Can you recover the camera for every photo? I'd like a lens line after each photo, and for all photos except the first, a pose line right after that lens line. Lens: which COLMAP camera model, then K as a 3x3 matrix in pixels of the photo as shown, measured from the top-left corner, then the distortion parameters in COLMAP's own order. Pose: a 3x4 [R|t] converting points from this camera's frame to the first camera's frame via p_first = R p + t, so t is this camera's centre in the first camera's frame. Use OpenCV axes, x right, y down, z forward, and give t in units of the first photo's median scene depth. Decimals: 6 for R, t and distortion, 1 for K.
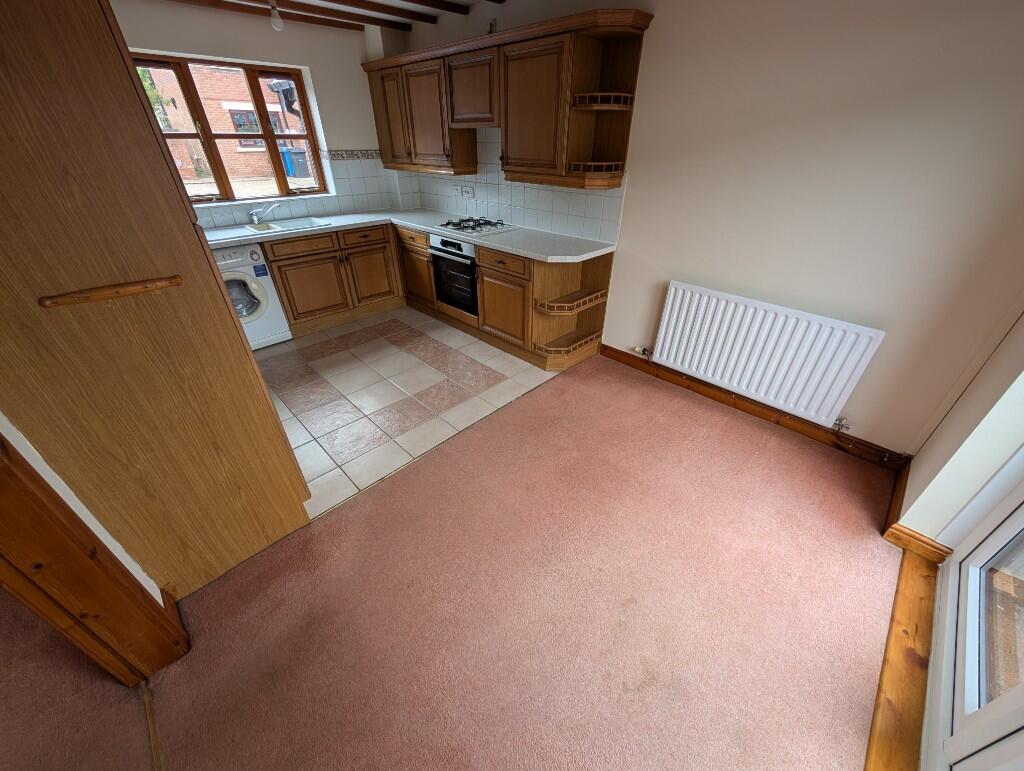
lens RADIAL K [[386.0, 0, 512.0], [0, 386.0, 385.5], [0, 0, 1]] dist [-0.000238, -0.000083]
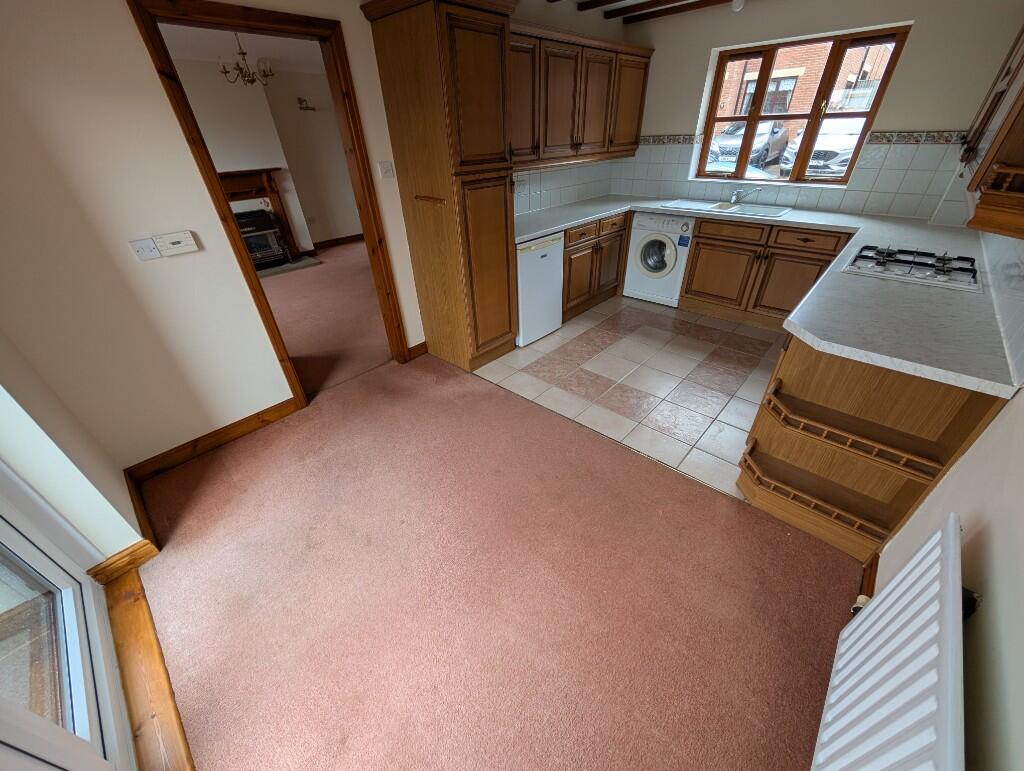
lens RADIAL K [[385.0, 0, 515.2], [0, 385.0, 382.7], [0, 0, 1]] dist [-0.000288, -0.000176]
pose [[0.054932, 0.546705, -0.835521, 0.469956], [-0.514076, 0.732843, 0.445721, -0.235430], [0.855984, 0.405037, 0.321304, 0.373513]]
